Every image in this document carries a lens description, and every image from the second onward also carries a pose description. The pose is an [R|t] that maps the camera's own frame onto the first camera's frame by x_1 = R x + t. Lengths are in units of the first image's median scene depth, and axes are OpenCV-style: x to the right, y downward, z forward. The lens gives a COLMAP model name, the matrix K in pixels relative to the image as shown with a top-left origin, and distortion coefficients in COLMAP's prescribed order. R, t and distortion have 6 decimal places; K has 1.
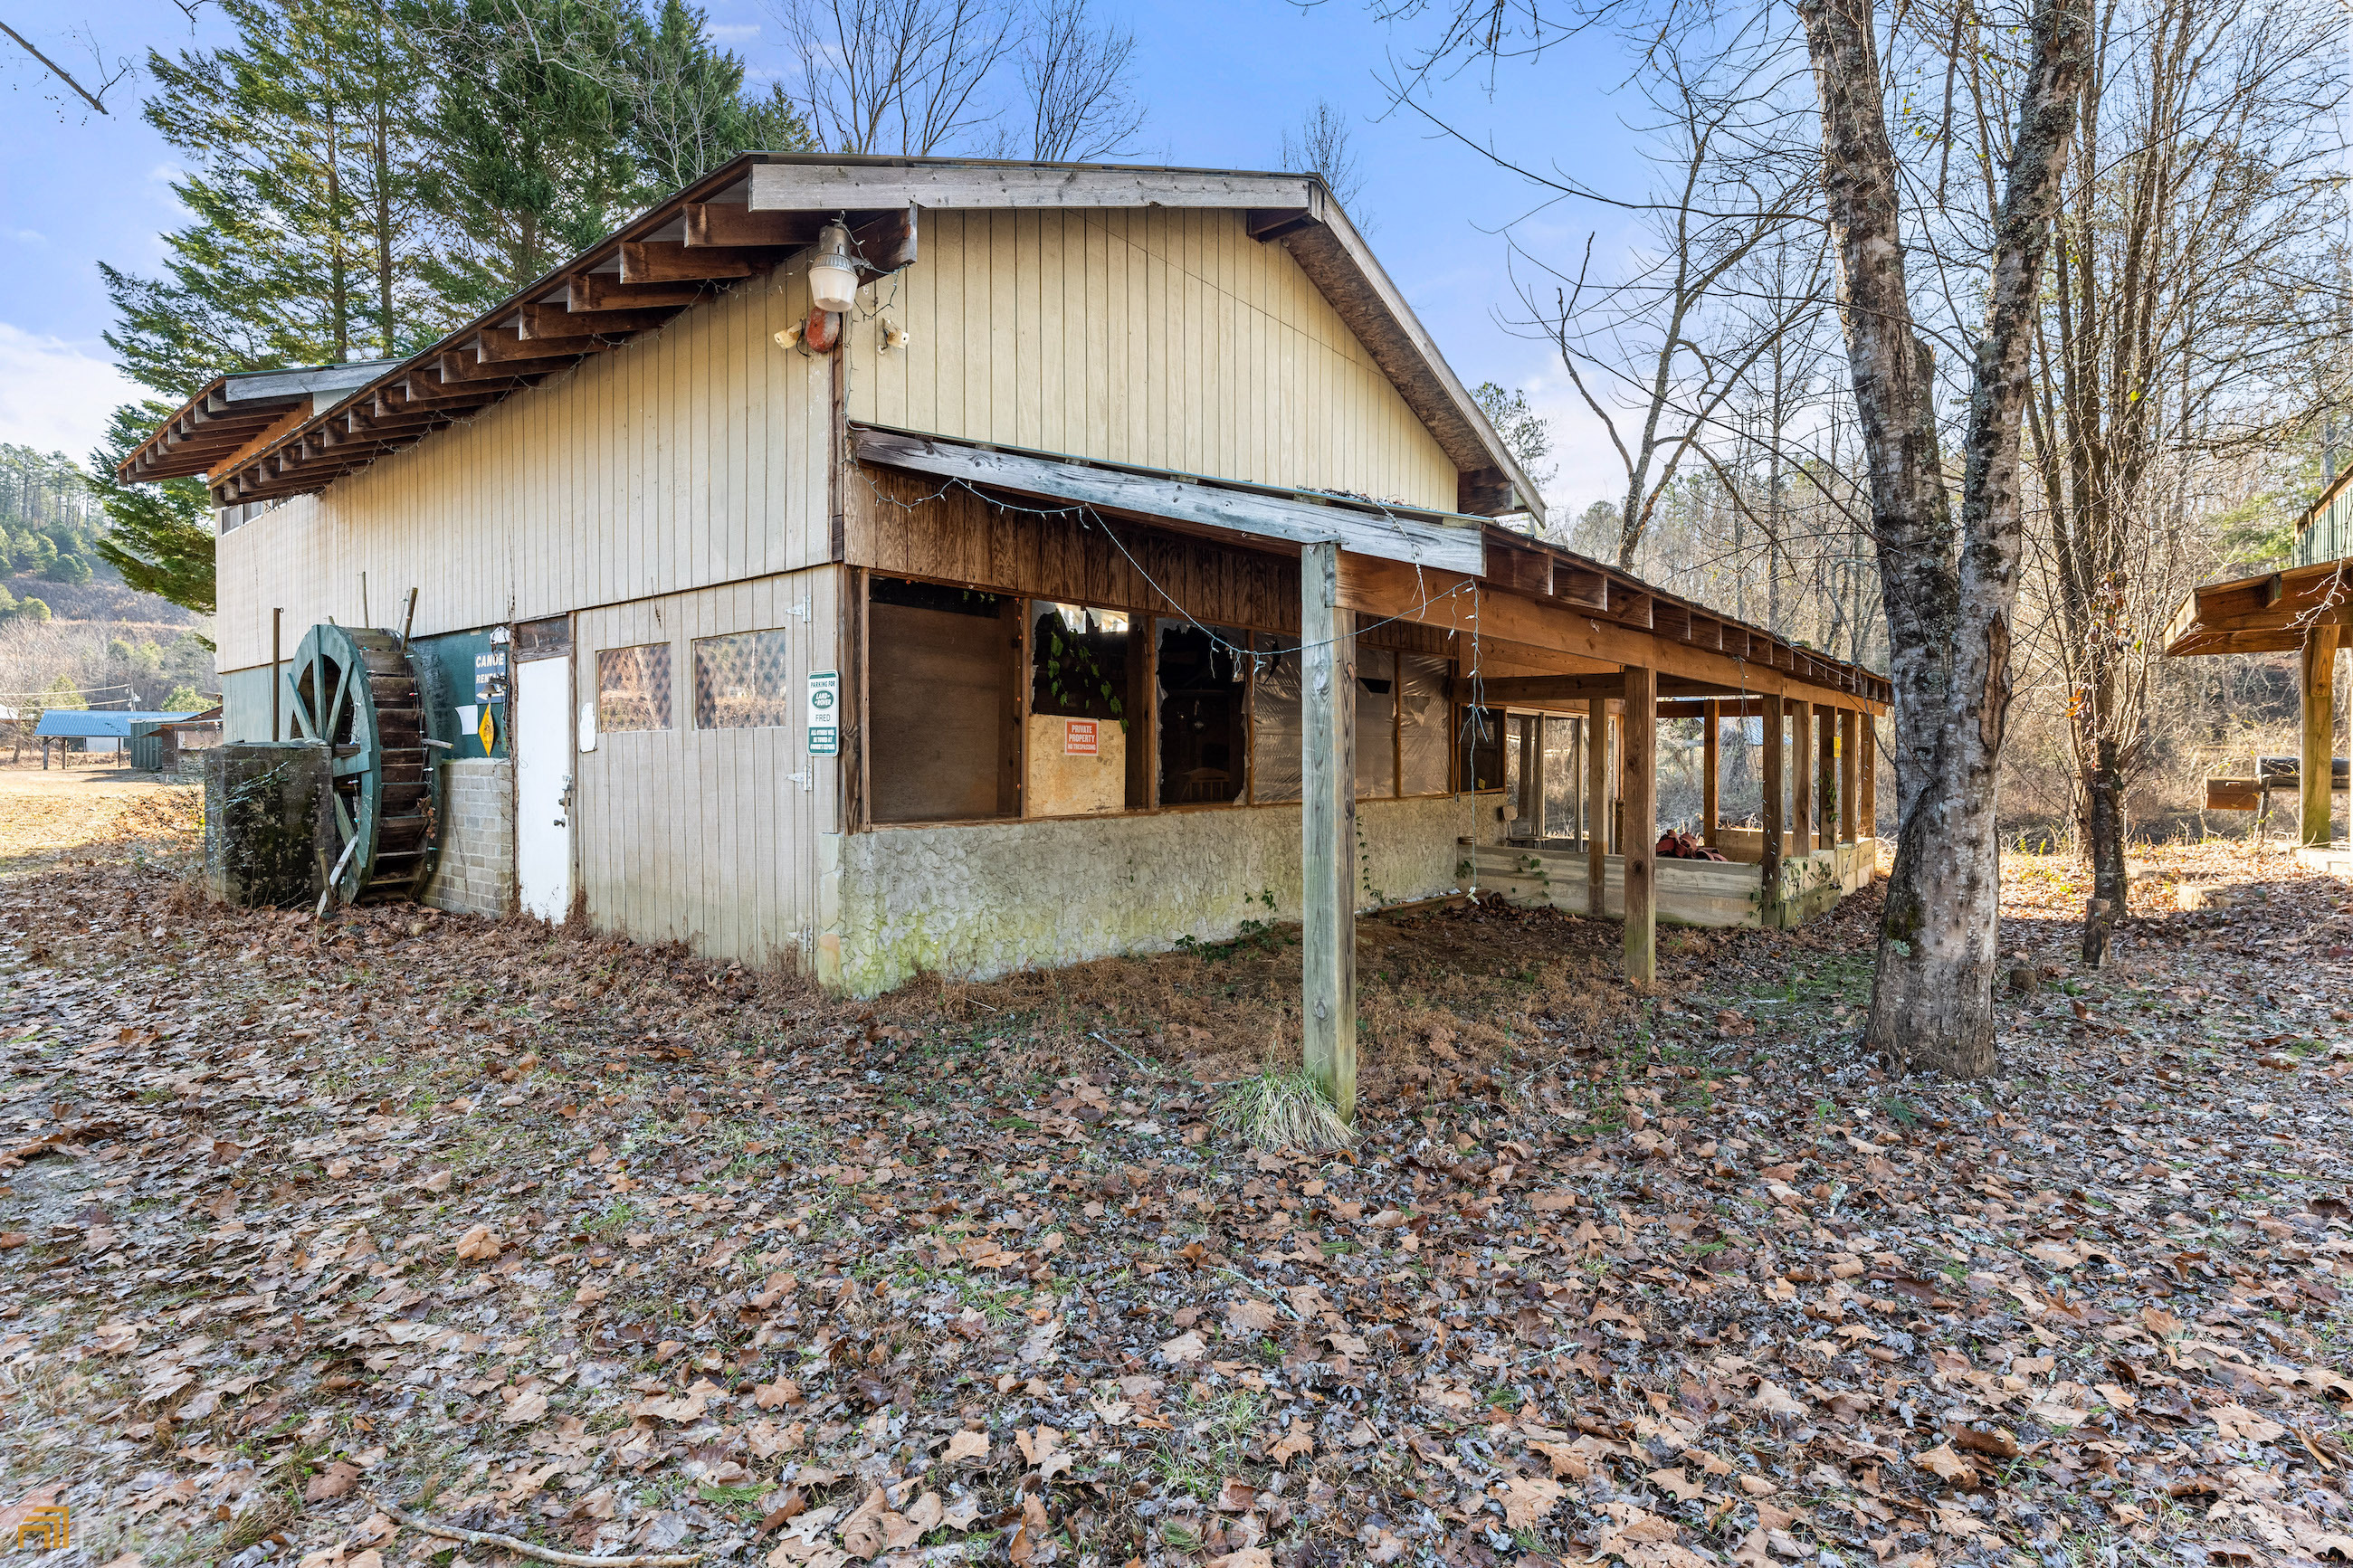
lens RADIAL K [[1107.5, 0, 1176.5], [0, 1107.5, 784.0], [0, 0, 1]] dist [0.000576, 0.000049]
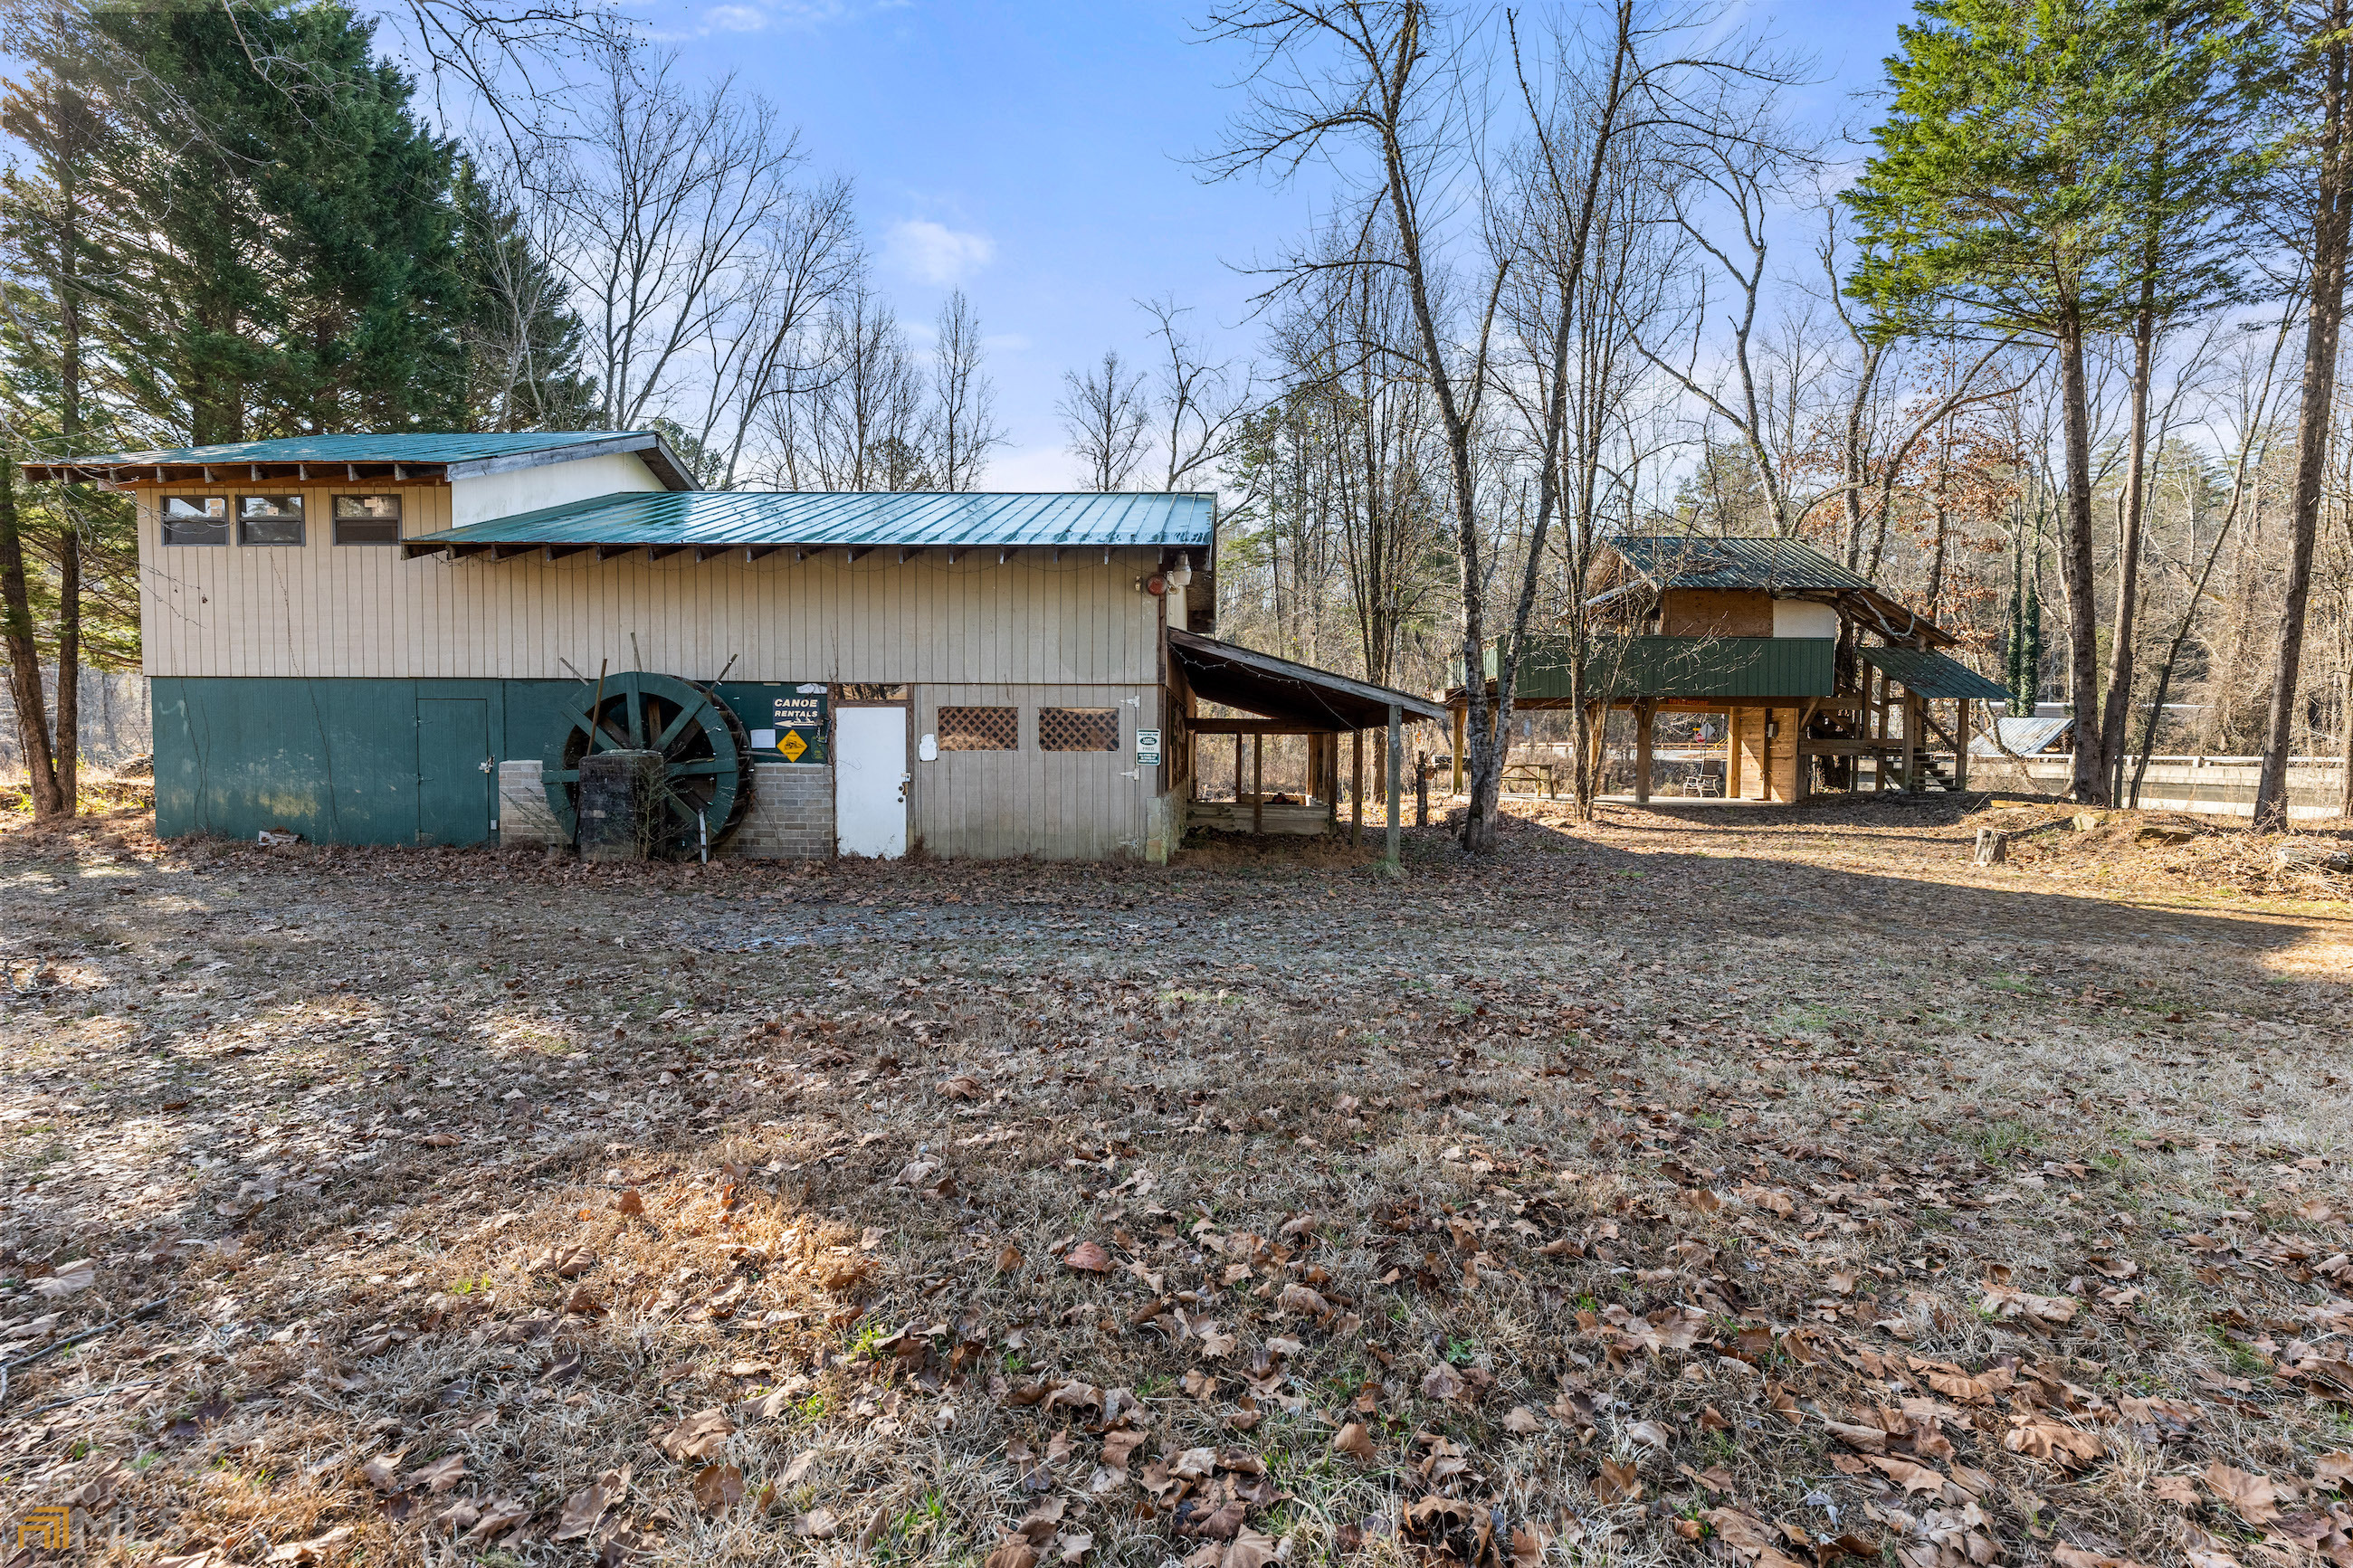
lens RADIAL K [[975.4, 0, 1176.5], [0, 975.4, 784.0], [0, 0, 1]] dist [0.000019, -0.000027]
pose [[0.801744, -0.017795, 0.597403, -1.080501], [0.005280, 0.999729, 0.022693, -0.022932], [-0.597644, -0.015040, 0.801620, -0.496884]]
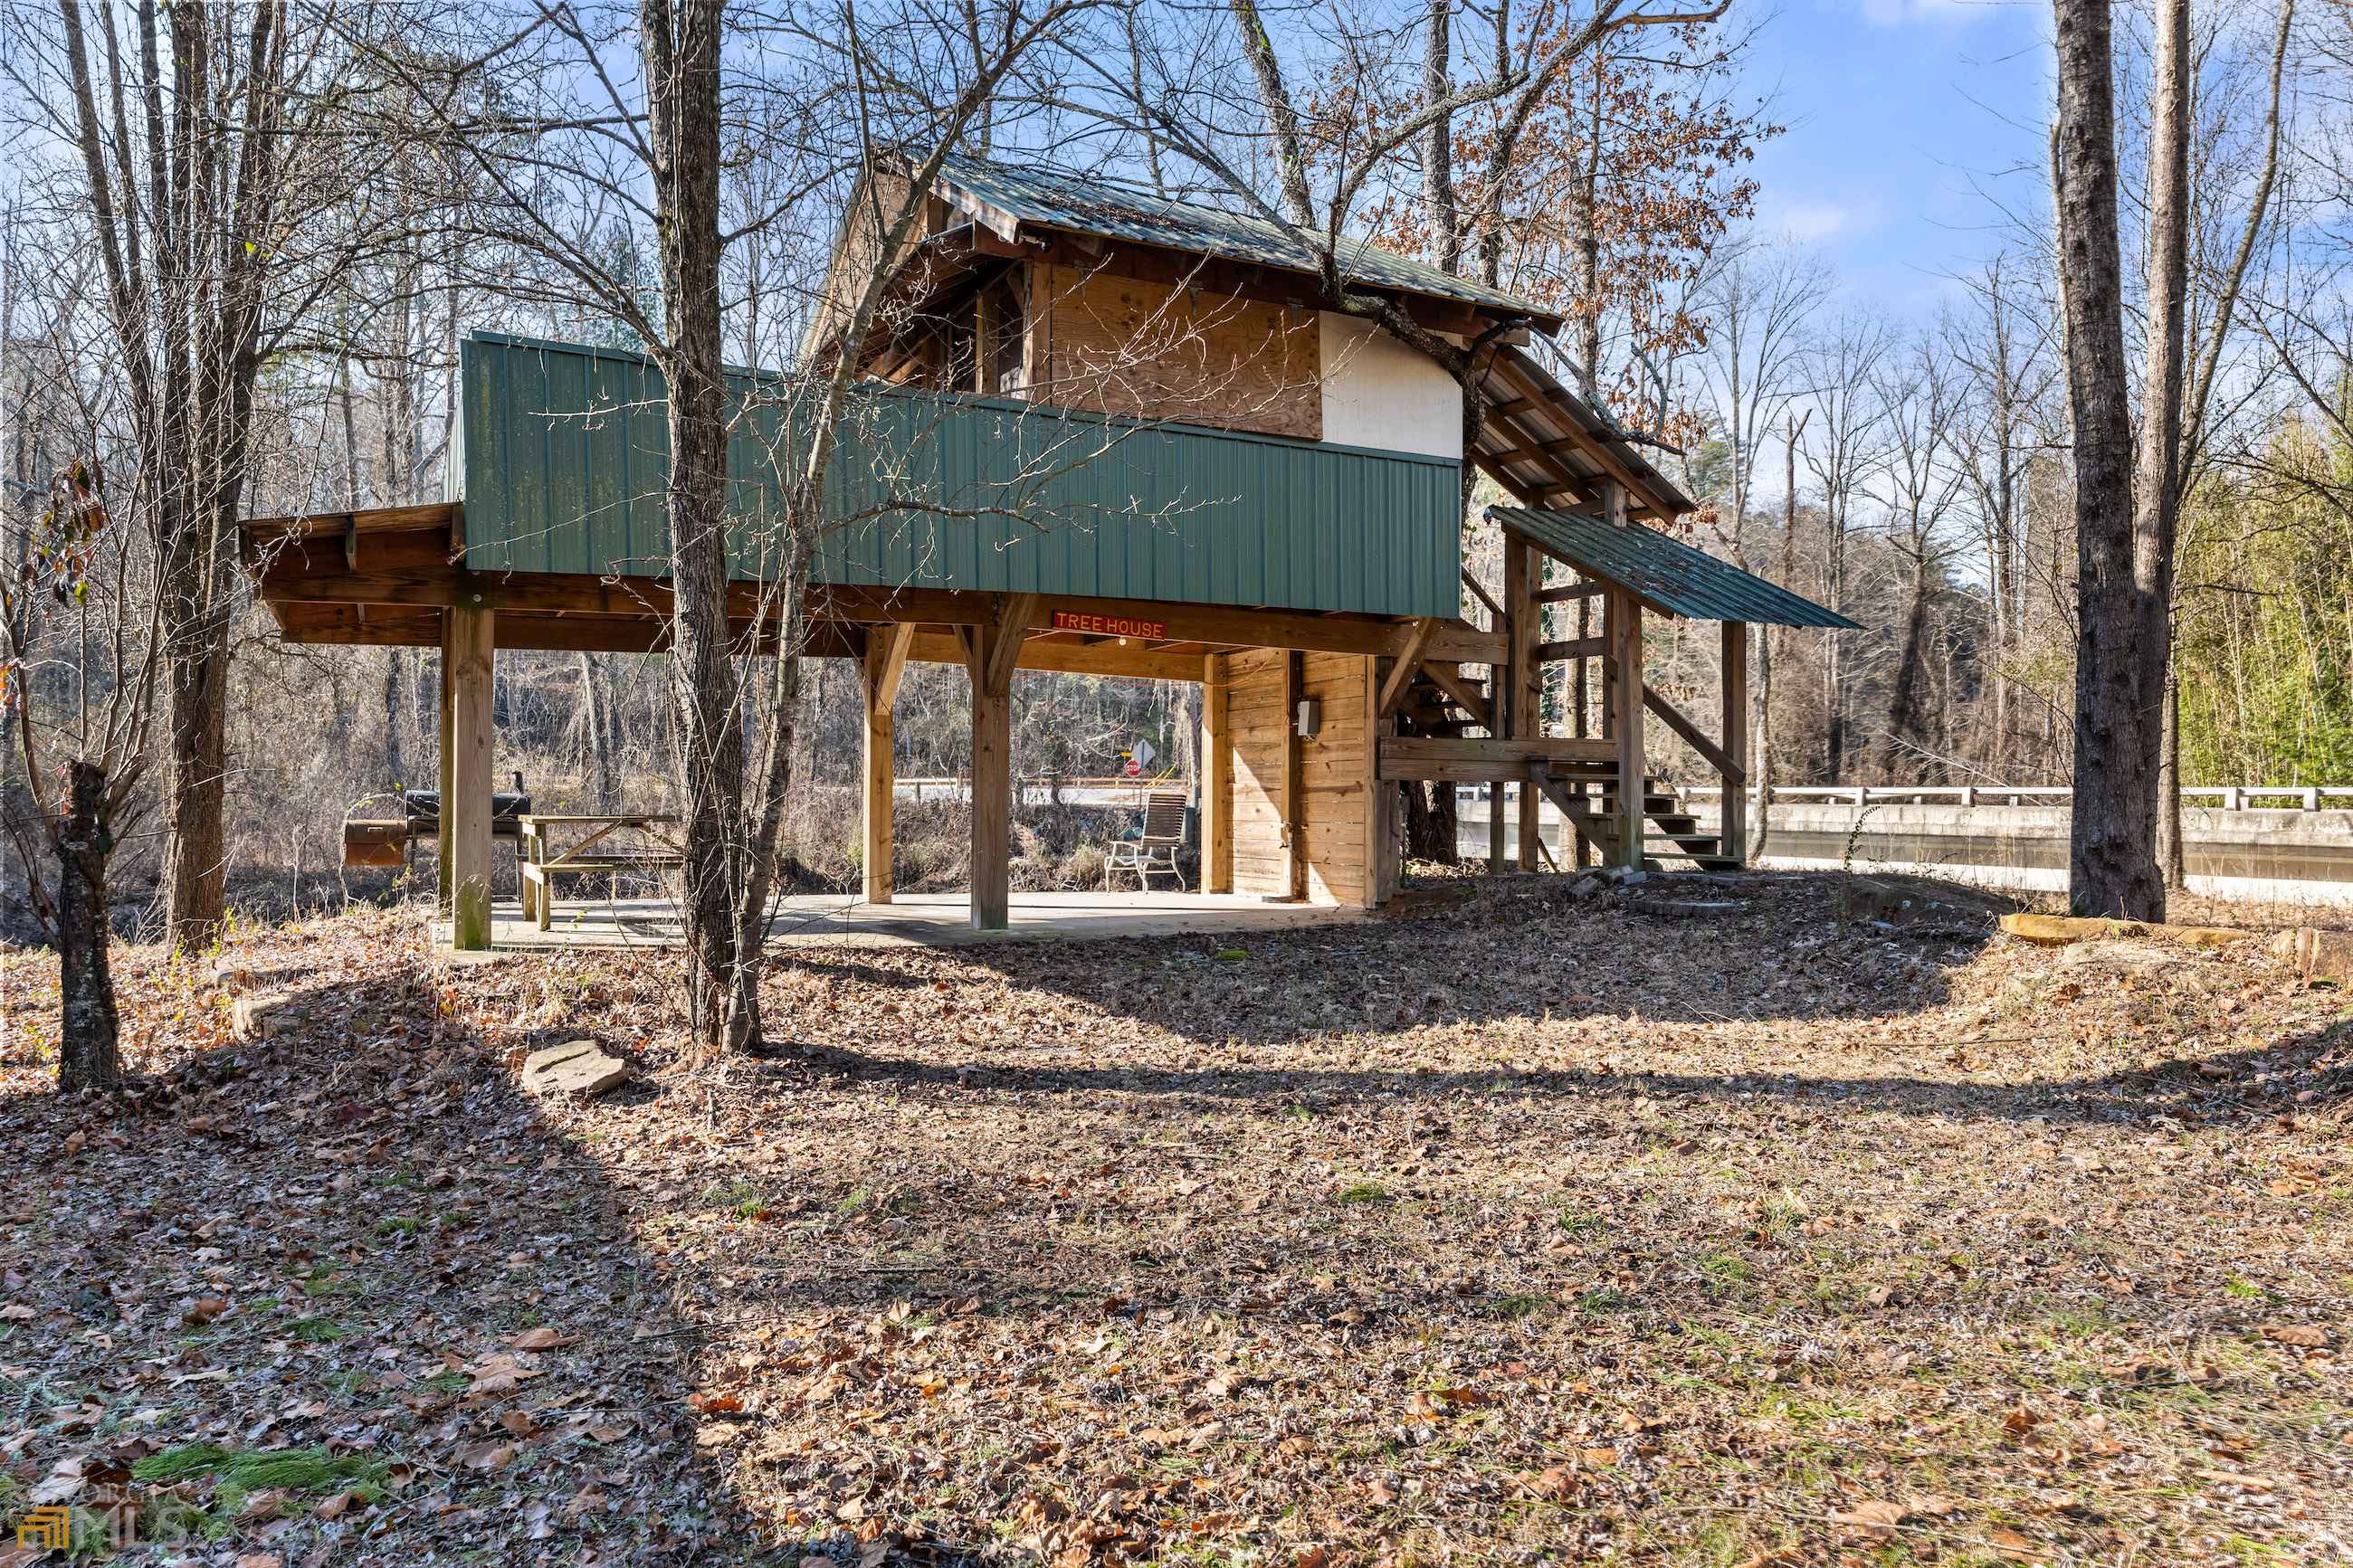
lens RADIAL K [[1575.5, 0, 1176.5], [0, 1575.5, 784.0], [0, 0, 1]] dist [-0.000512, -0.000166]
pose [[0.397962, 0.004588, 0.917390, 0.391305], [0.017203, 0.999774, -0.012463, -0.011780], [-0.917240, 0.020742, 0.397794, 0.205527]]
